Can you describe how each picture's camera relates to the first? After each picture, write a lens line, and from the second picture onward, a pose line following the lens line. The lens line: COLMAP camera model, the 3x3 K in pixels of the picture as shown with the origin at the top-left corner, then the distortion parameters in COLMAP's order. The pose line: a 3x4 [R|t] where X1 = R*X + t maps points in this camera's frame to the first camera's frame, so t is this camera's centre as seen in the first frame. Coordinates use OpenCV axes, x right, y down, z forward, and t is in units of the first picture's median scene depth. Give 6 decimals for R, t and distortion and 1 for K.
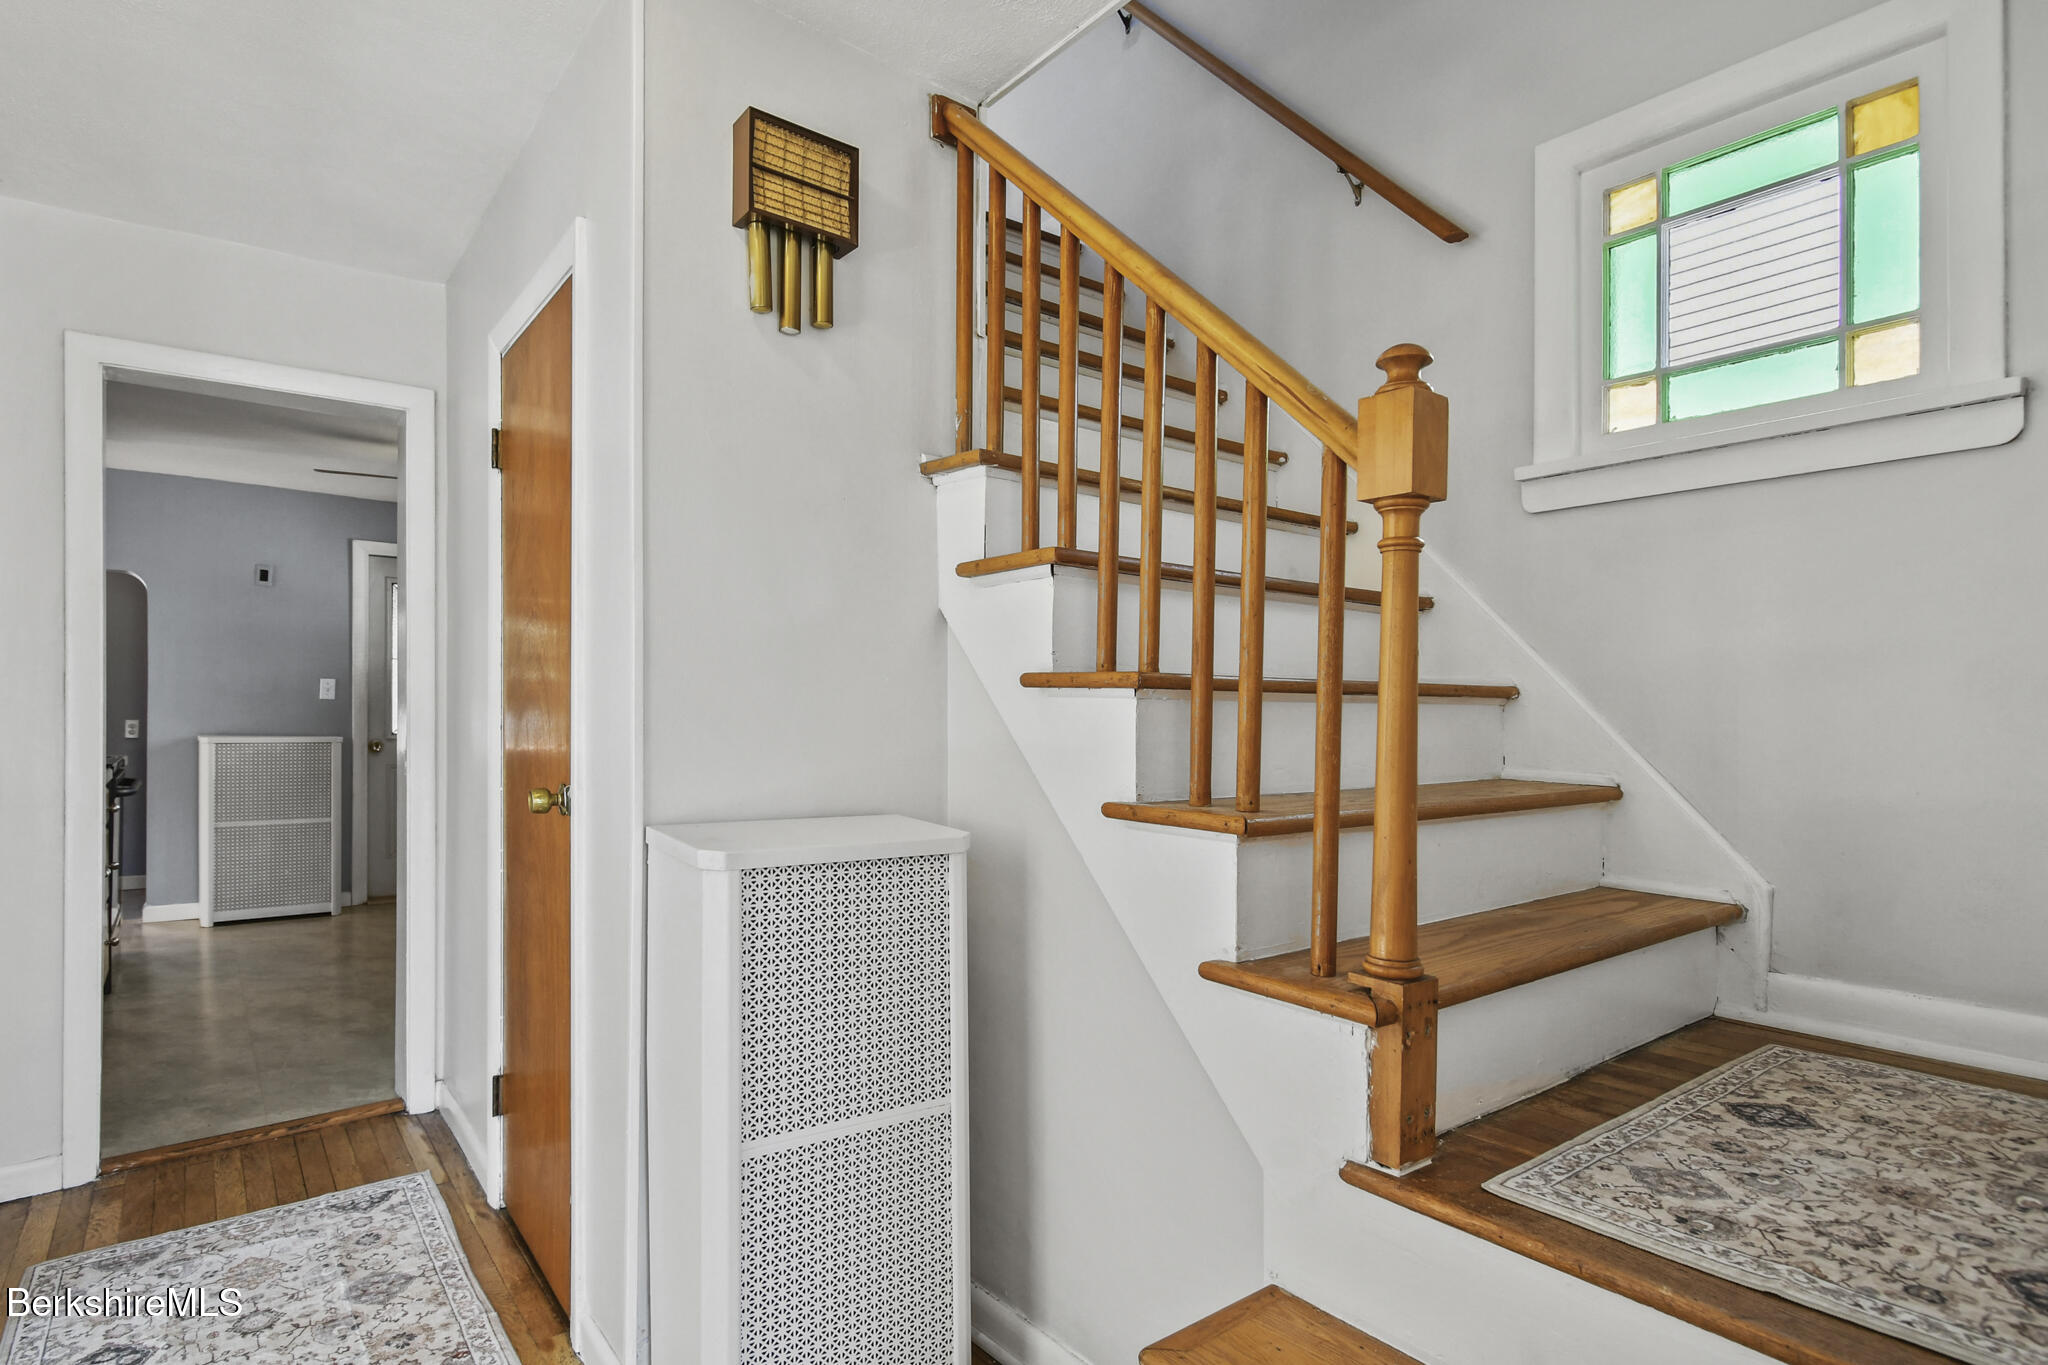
lens RADIAL K [[1043.9, 0, 1021.9], [0, 1043.9, 699.3], [0, 0, 1]] dist [-0.002324, 0.000376]
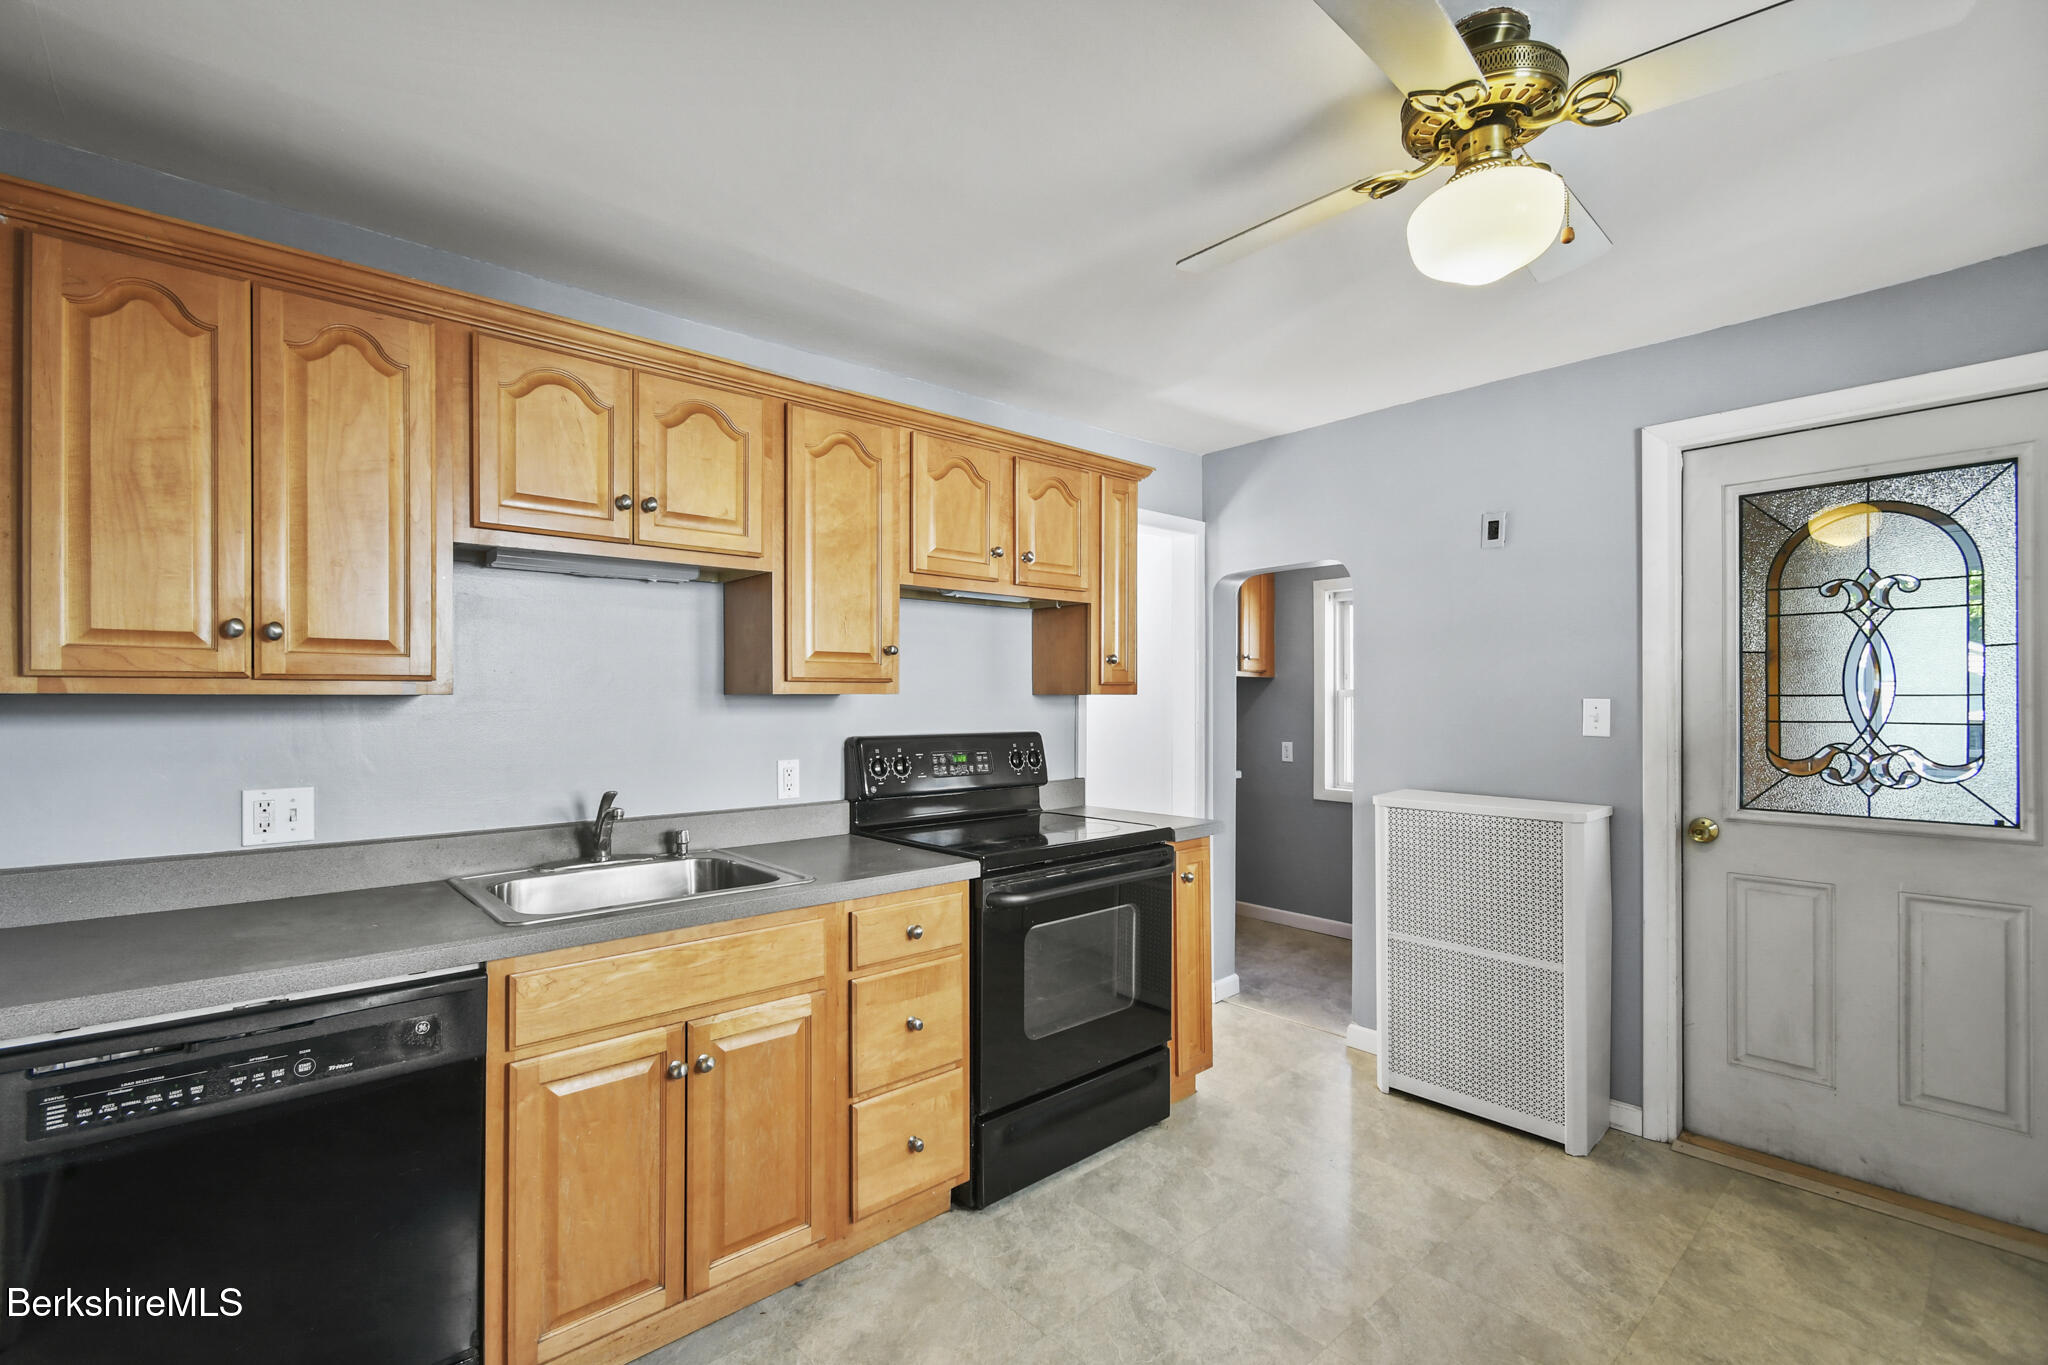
lens RADIAL K [[917.3, 0, 1027.6], [0, 917.3, 697.5], [0, 0, 1]] dist [0.007378, -0.003808]
pose [[0.094279, -0.006454, -0.995525, -0.742162], [0.010945, 0.999925, -0.005446, -0.072363], [0.995486, -0.010382, 0.094342, 2.278239]]
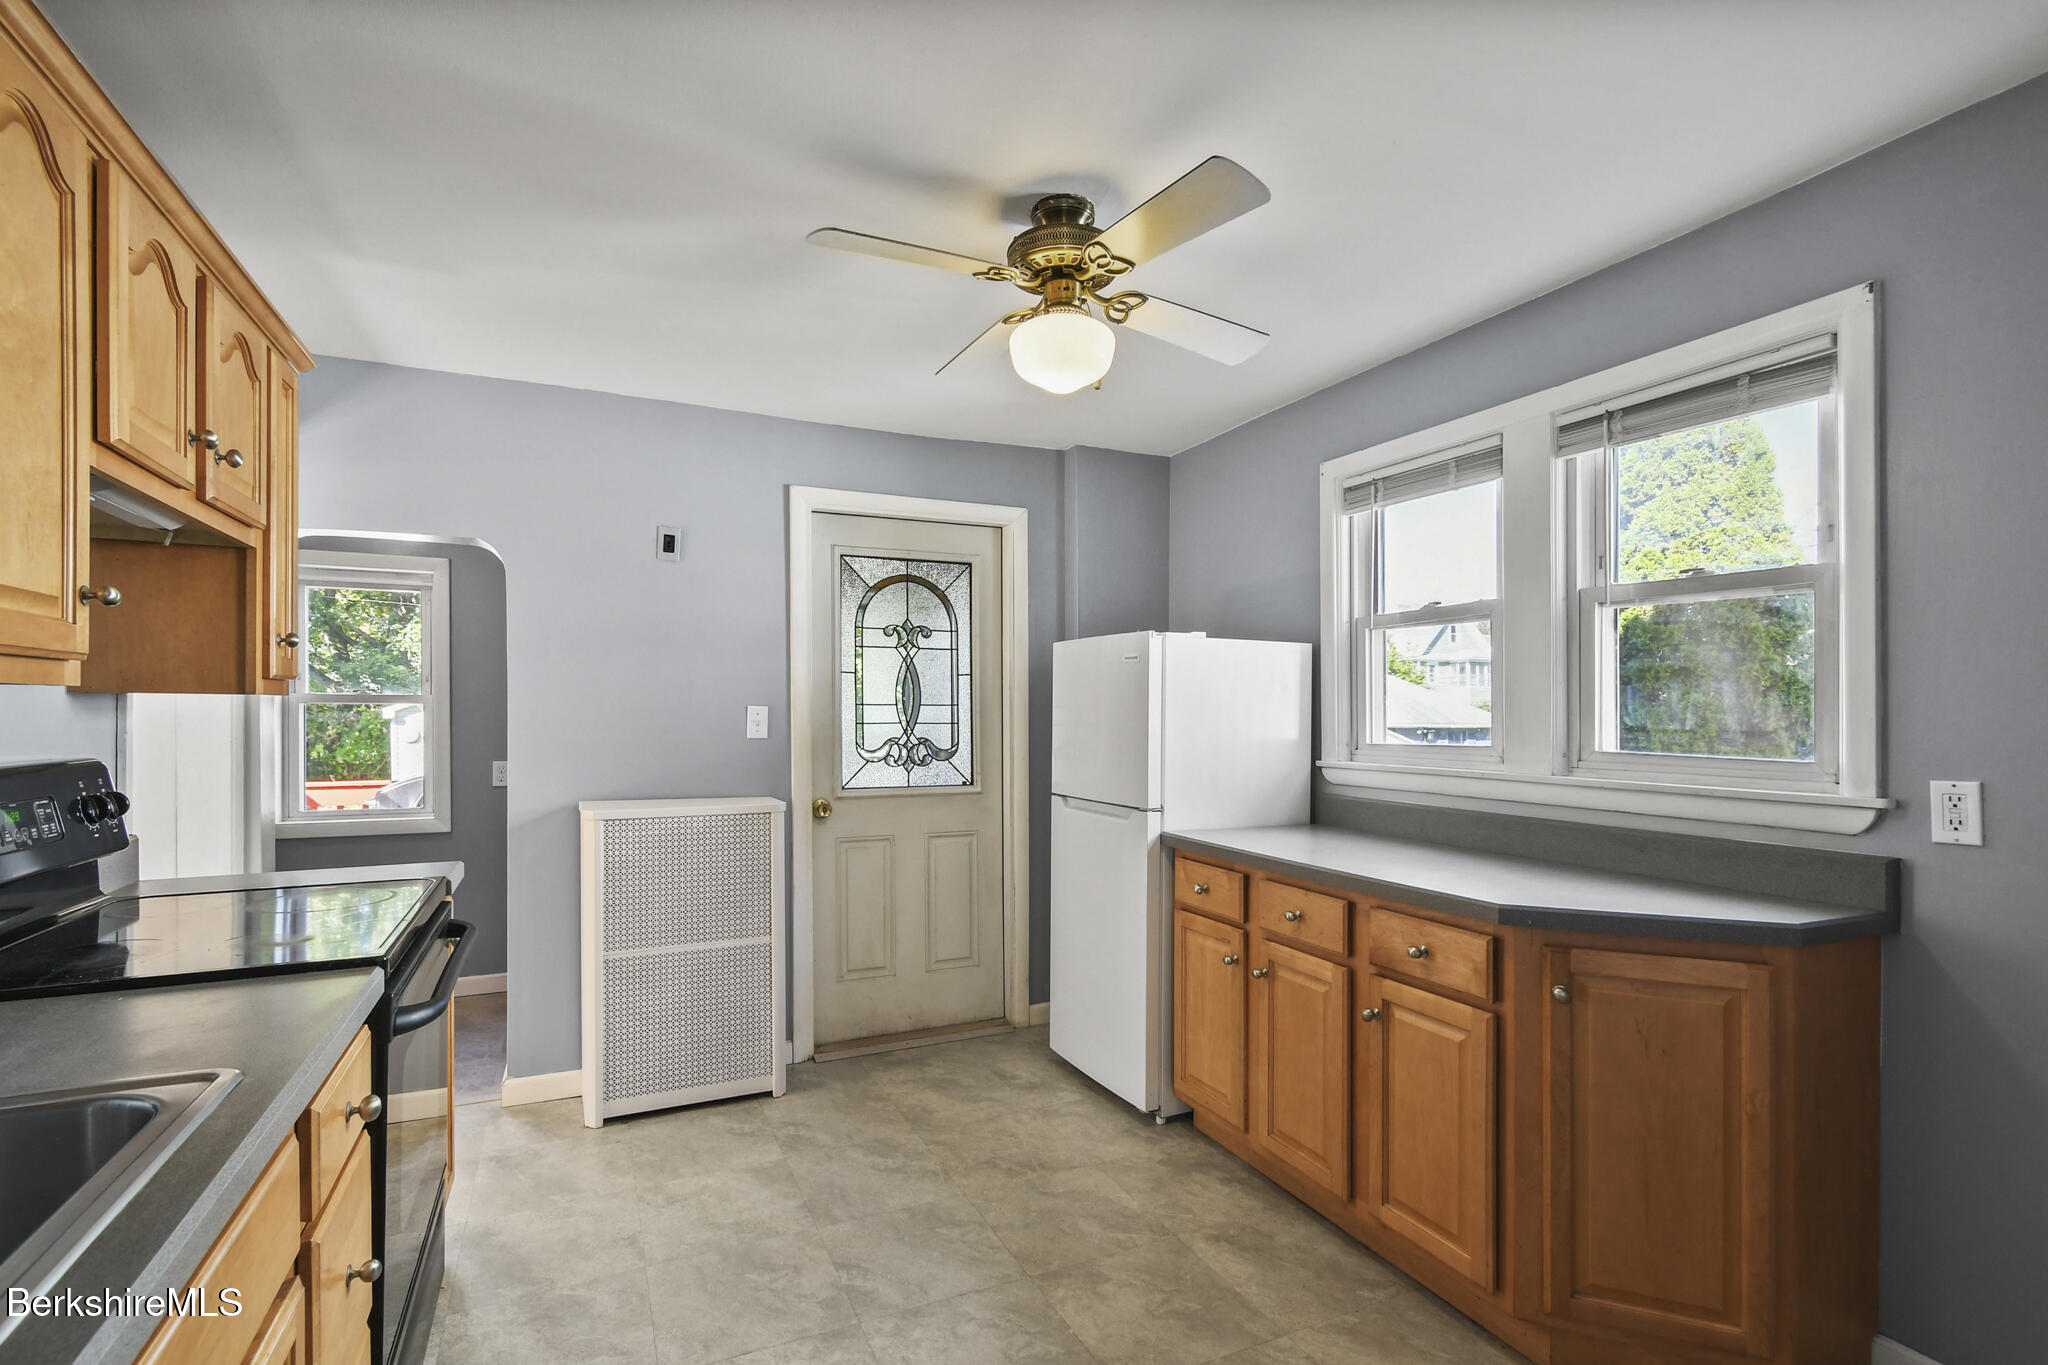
lens RADIAL K [[917.3, 0, 1037.6], [0, 917.3, 710.1], [0, 0, 1]] dist [0.007378, -0.003808]
pose [[0.978595, -0.001966, -0.205785, -1.324567], [0.003523, 0.999968, 0.007203, -0.071412], [0.205764, -0.007774, 0.978571, 1.682199]]
